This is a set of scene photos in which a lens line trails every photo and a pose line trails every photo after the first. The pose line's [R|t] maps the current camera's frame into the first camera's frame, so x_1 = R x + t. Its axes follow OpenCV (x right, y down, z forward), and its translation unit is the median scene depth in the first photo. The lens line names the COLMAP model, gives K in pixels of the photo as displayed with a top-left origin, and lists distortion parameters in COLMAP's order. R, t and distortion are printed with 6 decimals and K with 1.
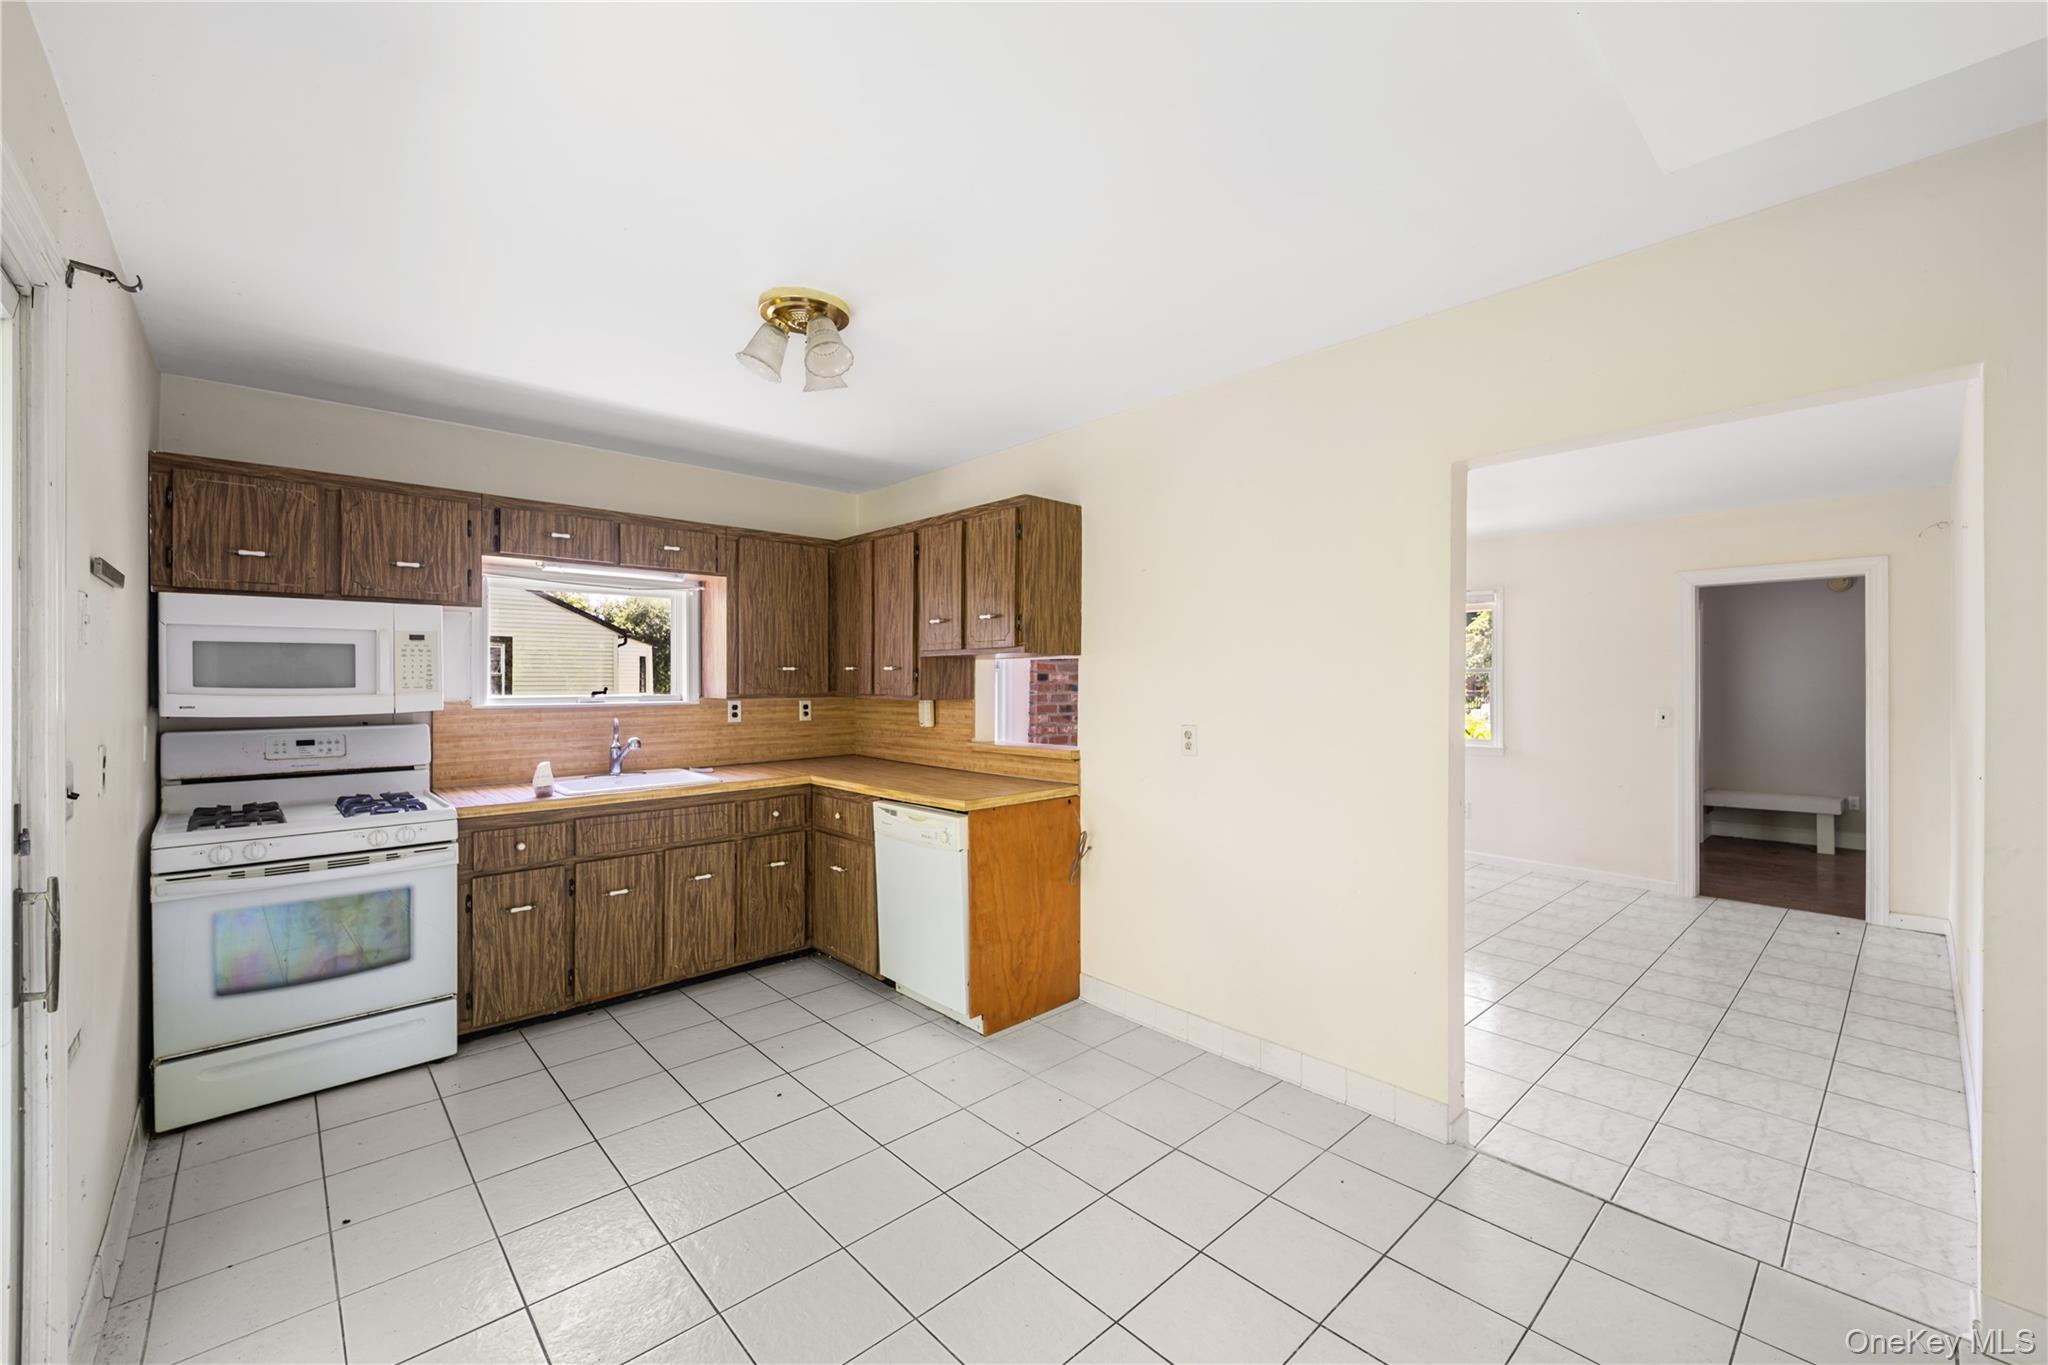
lens RADIAL K [[823.7, 0, 1023.7], [0, 823.7, 683.2], [0, 0, 1]] dist [-0.001691, -0.000062]
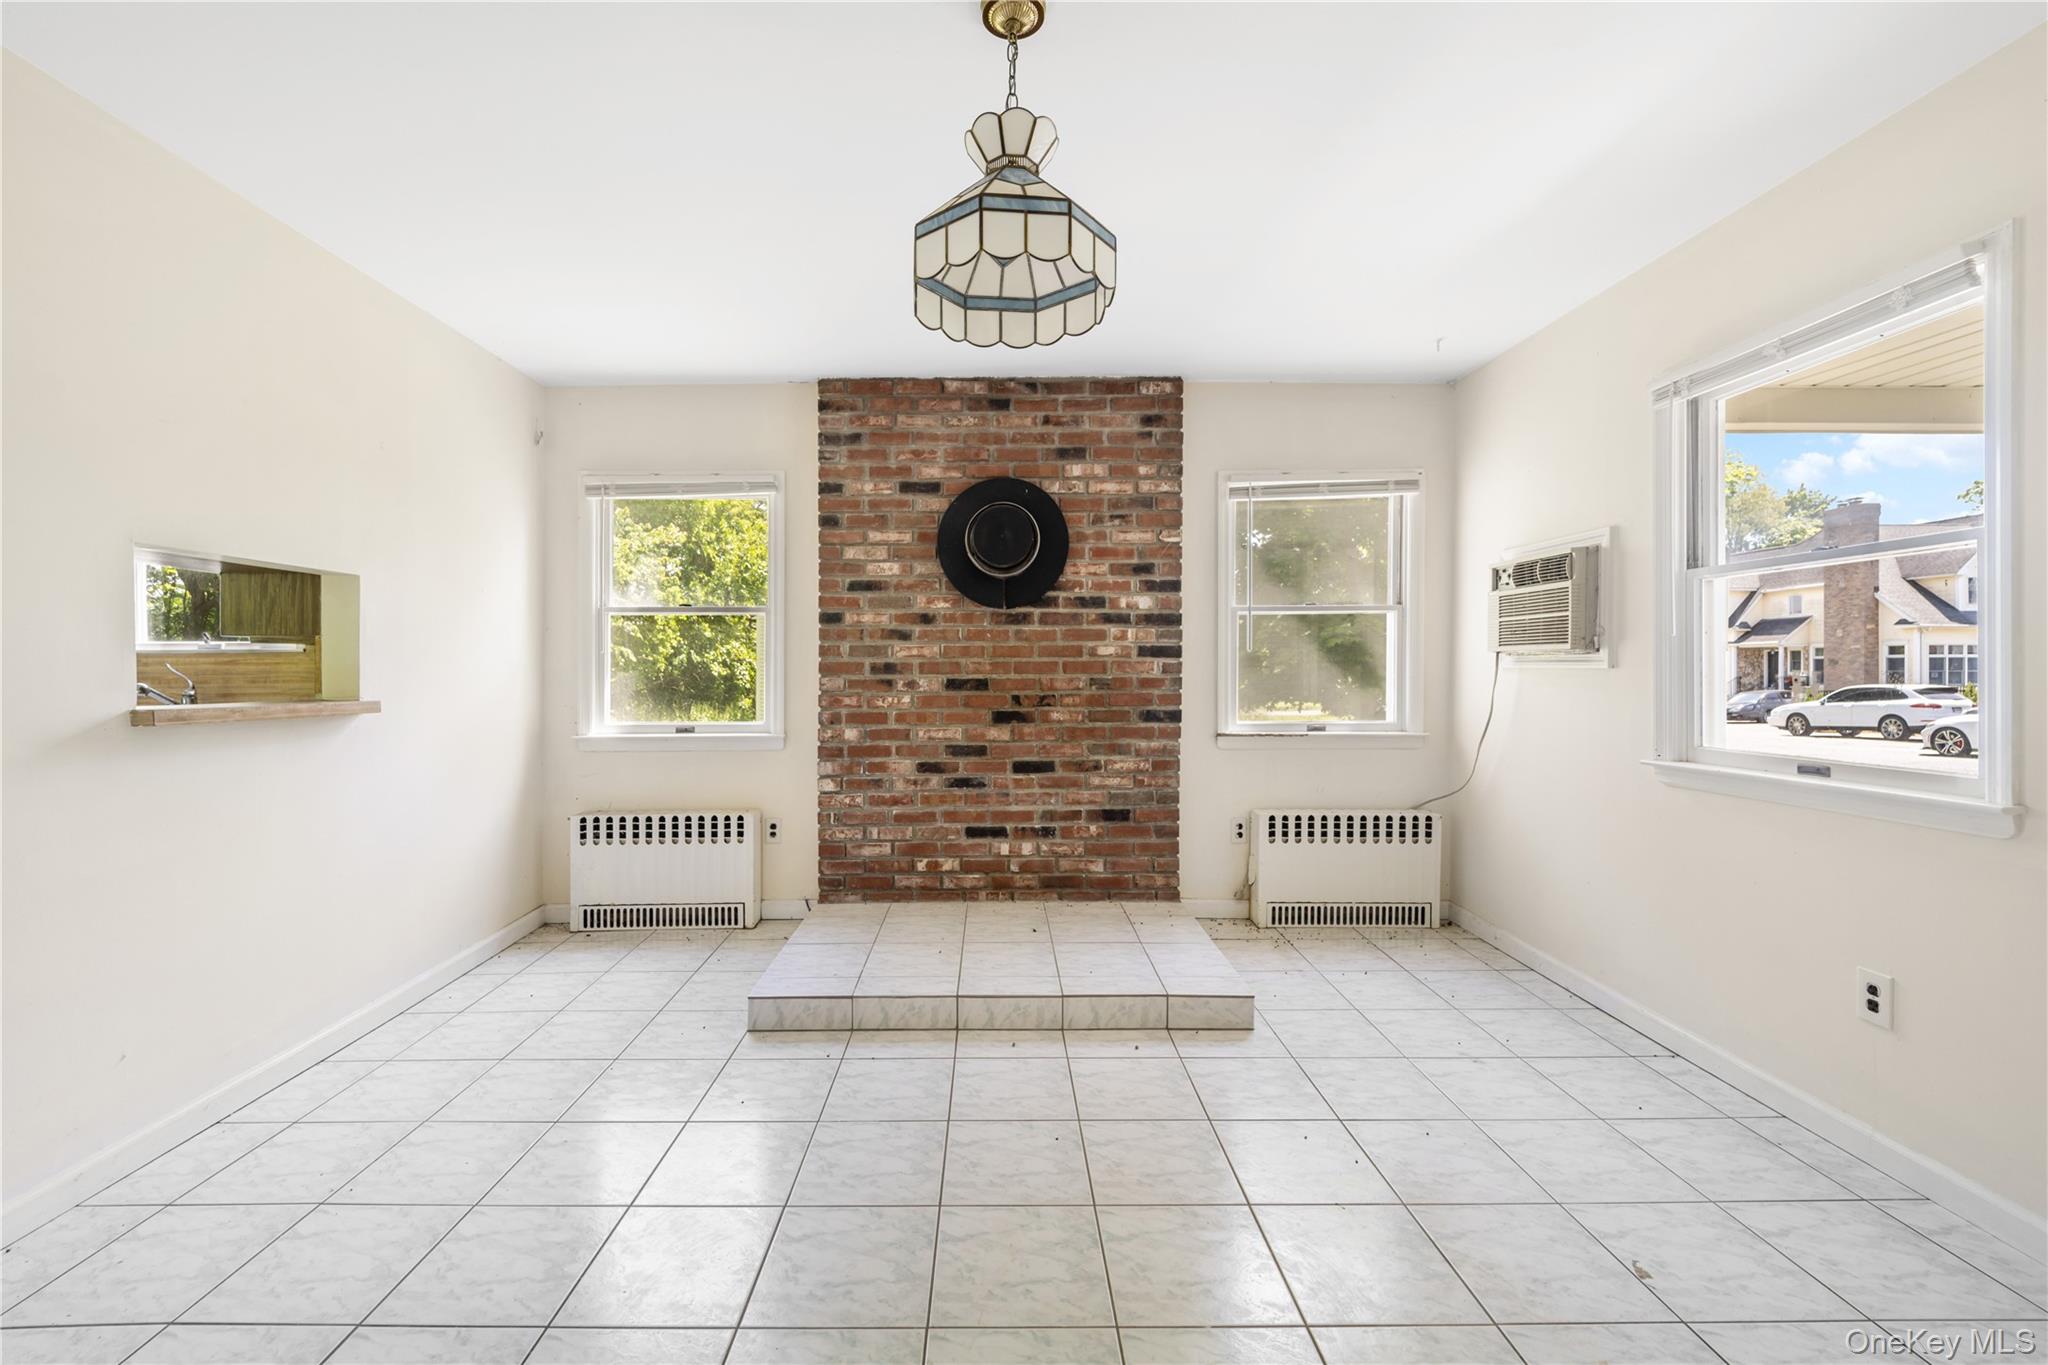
lens RADIAL K [[823.7, 0, 1019.7], [0, 823.7, 681.0], [0, 0, 1]] dist [-0.001691, -0.000062]
pose [[0.750340, 0.000473, -0.661052, 0.550153], [0.000604, 0.999999, 0.001400, 0.040425], [0.661052, -0.001450, 0.750339, 0.612726]]
